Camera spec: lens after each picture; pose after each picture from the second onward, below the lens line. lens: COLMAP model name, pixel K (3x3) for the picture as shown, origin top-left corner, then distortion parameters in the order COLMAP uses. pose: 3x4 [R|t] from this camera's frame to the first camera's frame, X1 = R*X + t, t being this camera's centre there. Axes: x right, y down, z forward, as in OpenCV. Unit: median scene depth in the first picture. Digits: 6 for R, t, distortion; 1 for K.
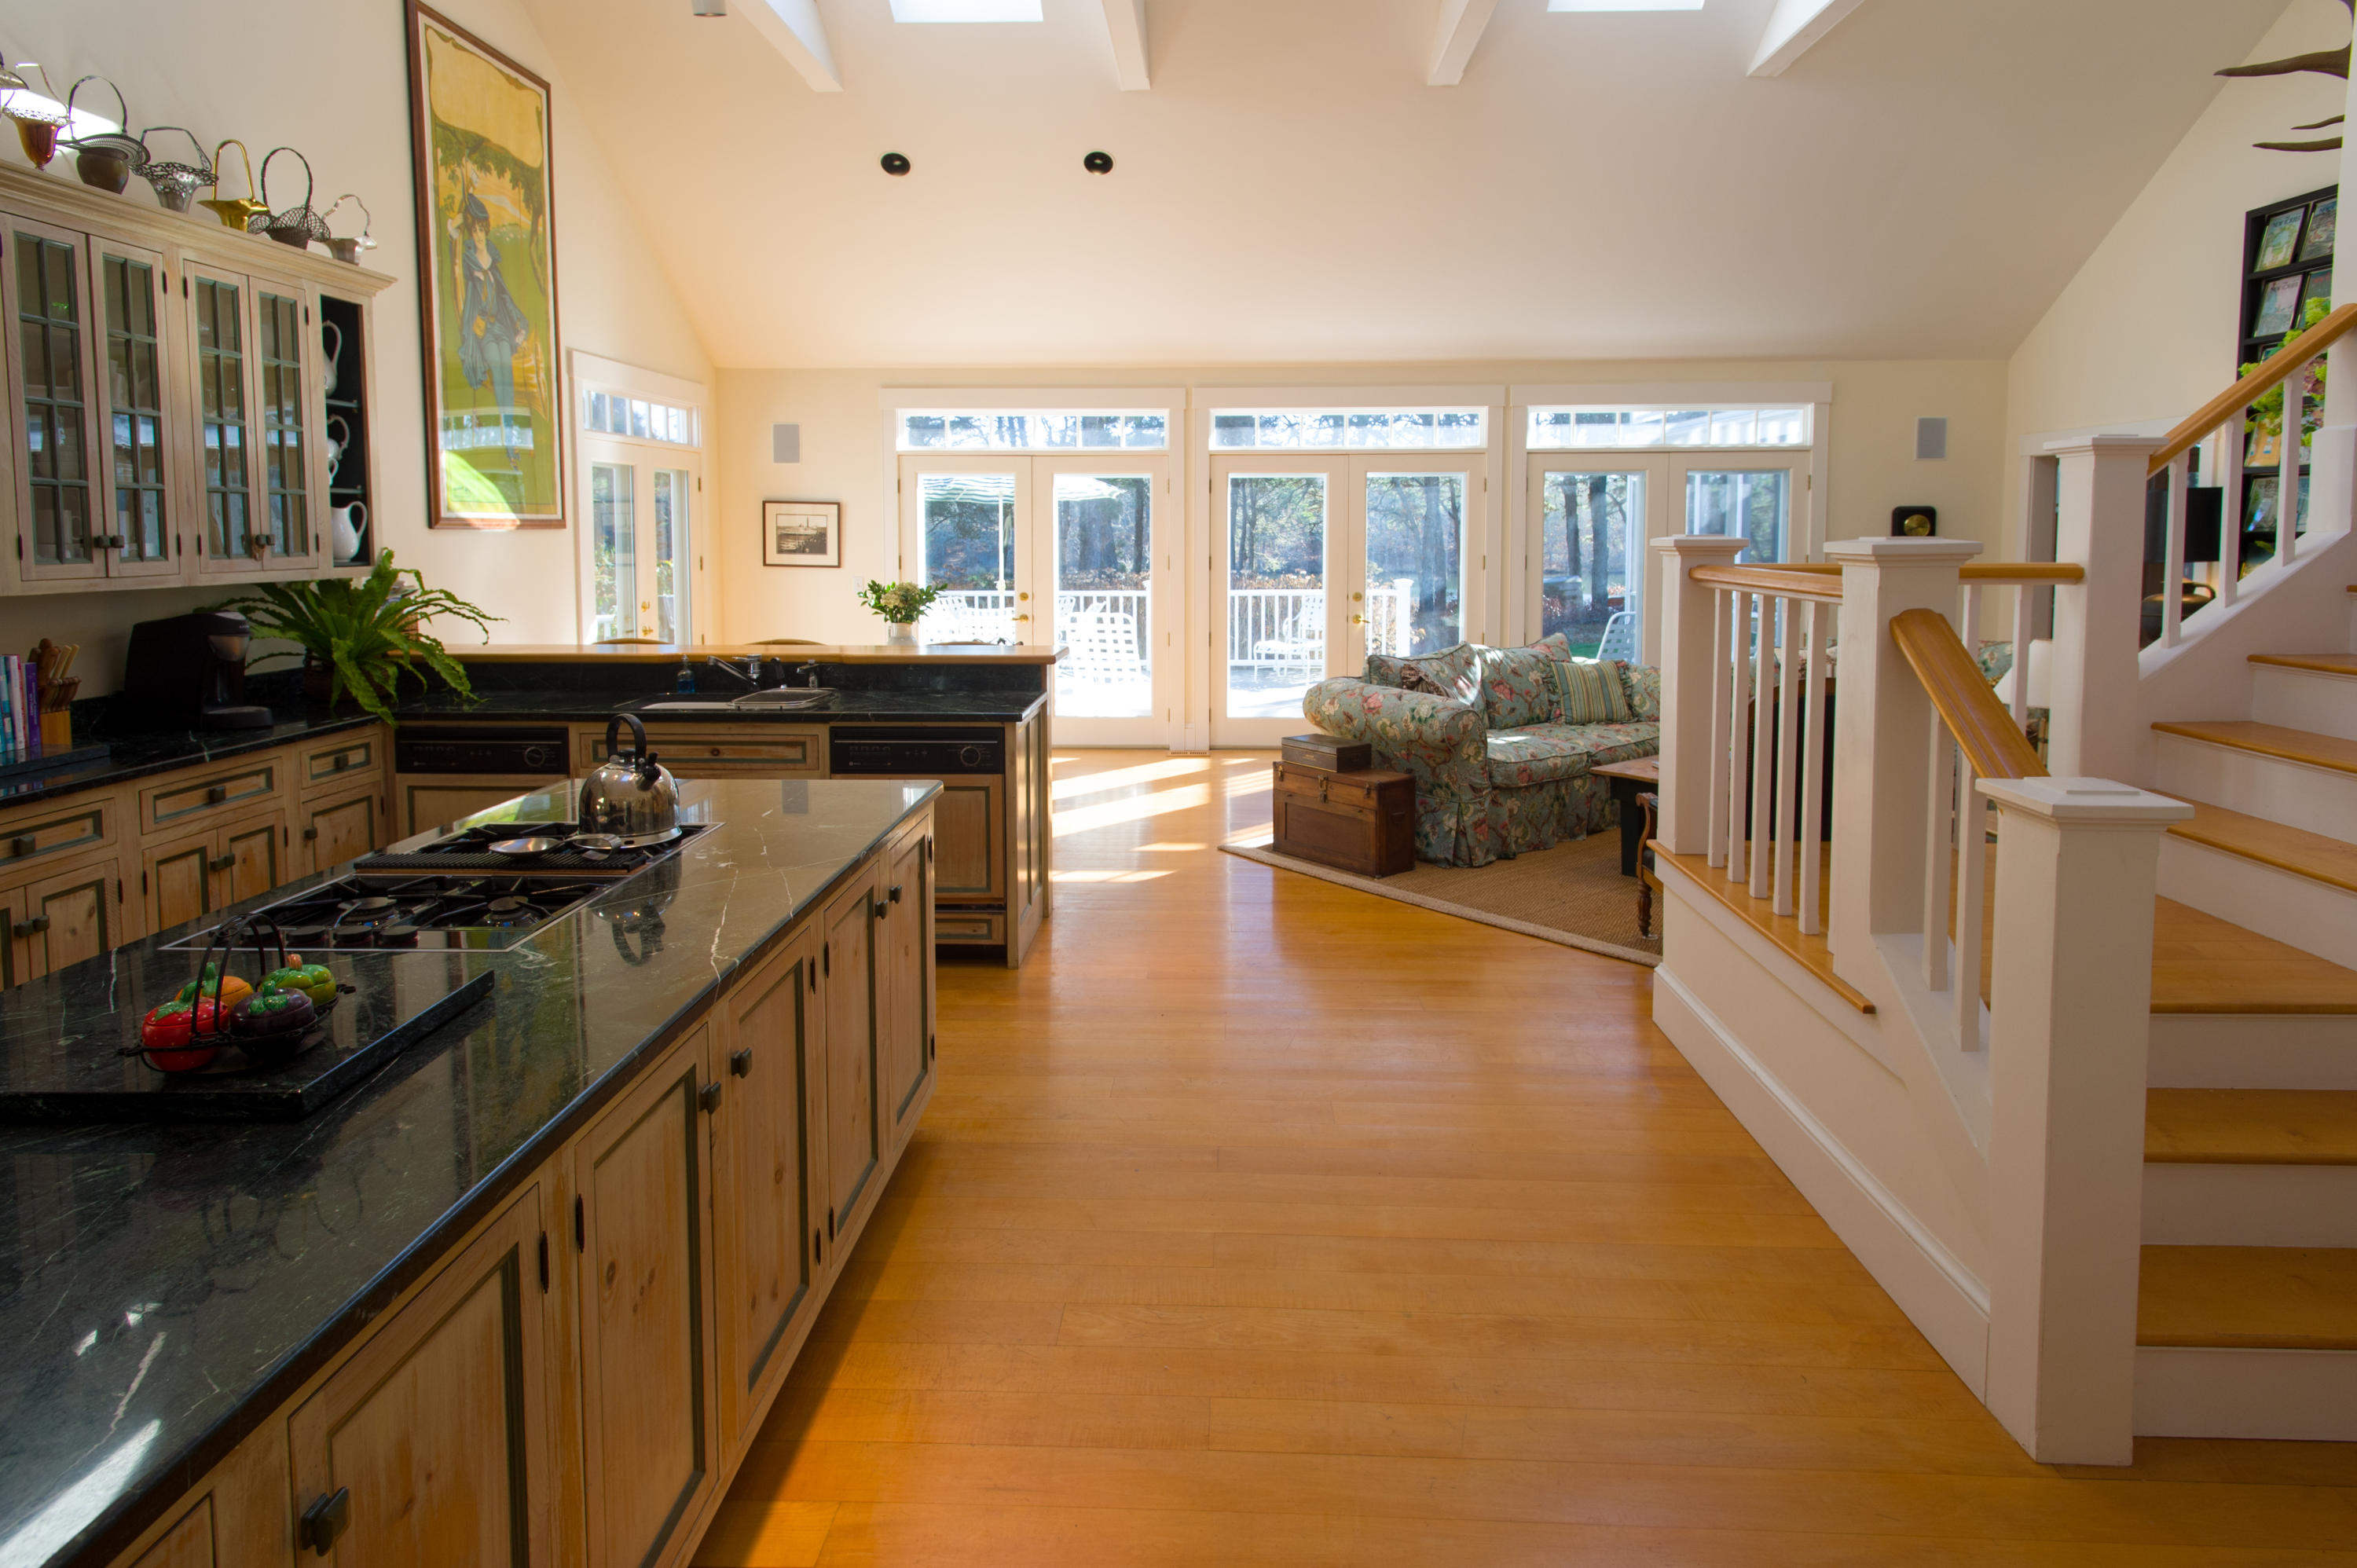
lens RADIAL K [[1283.0, 0, 1212.6], [0, 1283.0, 629.4], [0, 0, 1]] dist [0.003879, -0.001069]
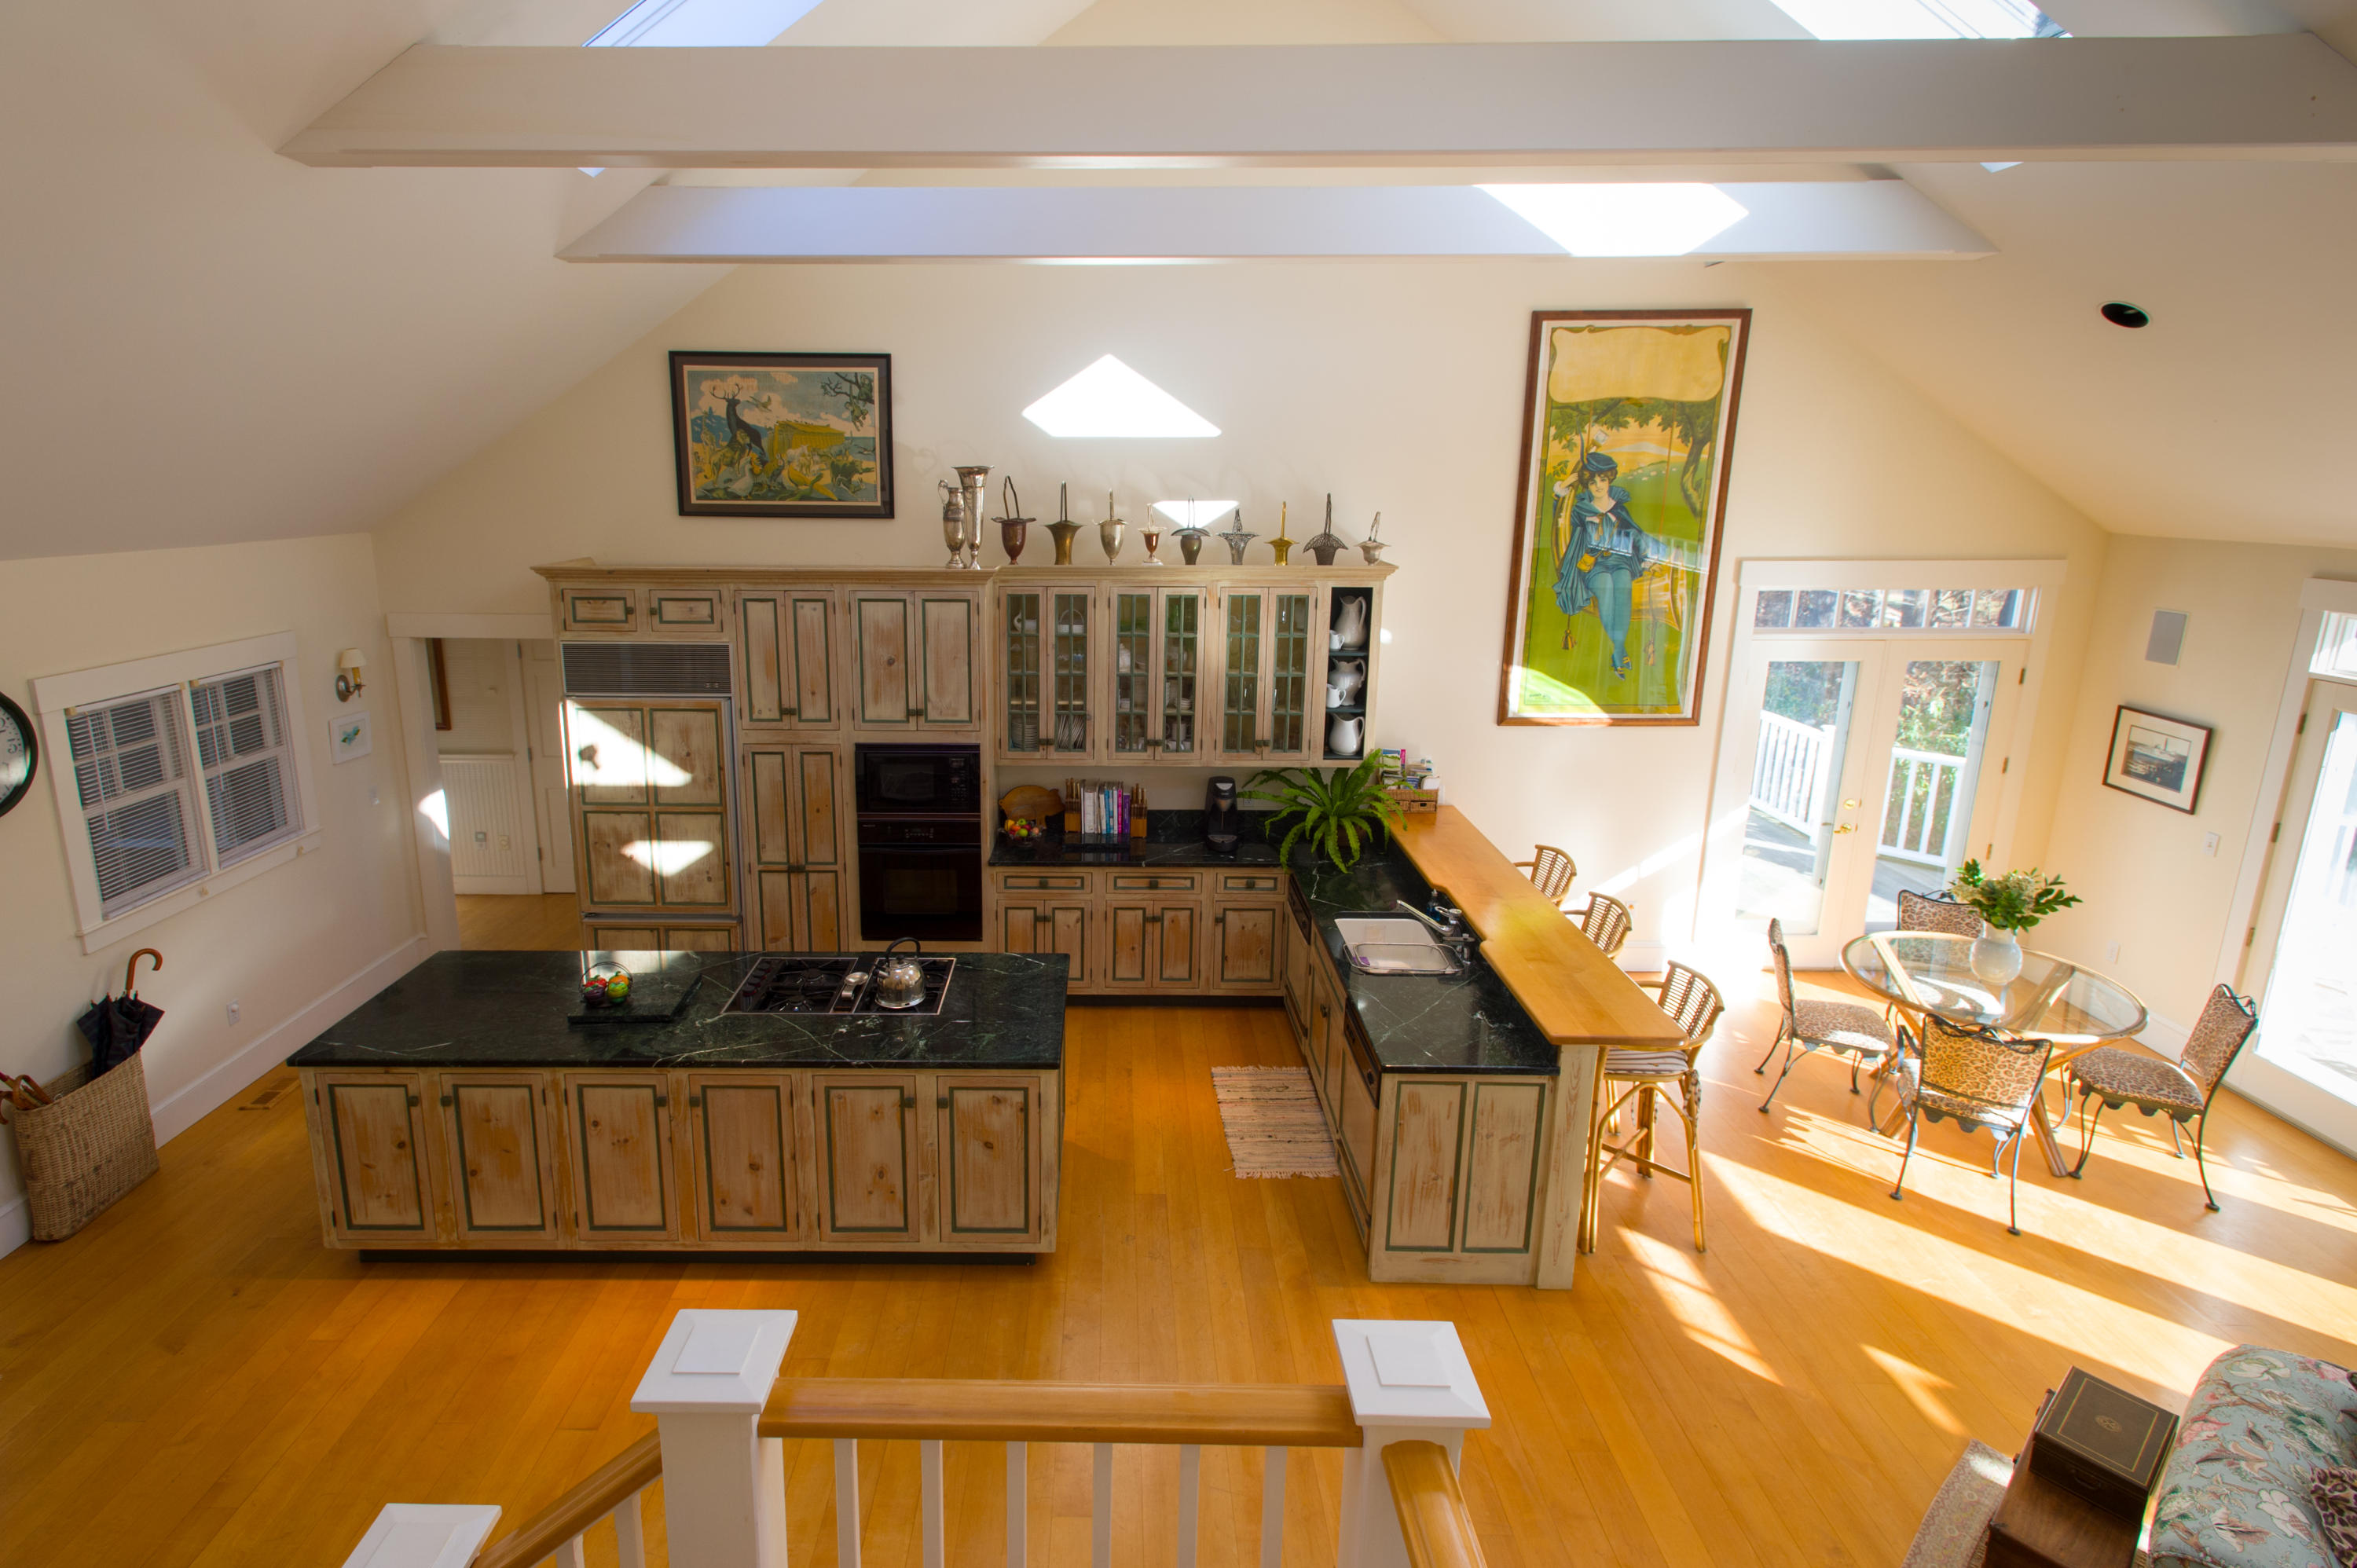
lens RADIAL K [[1128.8, 0, 1099.2], [0, 1128.8, 720.2], [0, 0, 1]] dist [-0.005662, 0.002215]
pose [[0.007358, 0.222564, -0.974890, 0.465978], [-0.083656, 0.971636, 0.221190, -0.275495], [0.996467, 0.079928, 0.025768, 0.509263]]
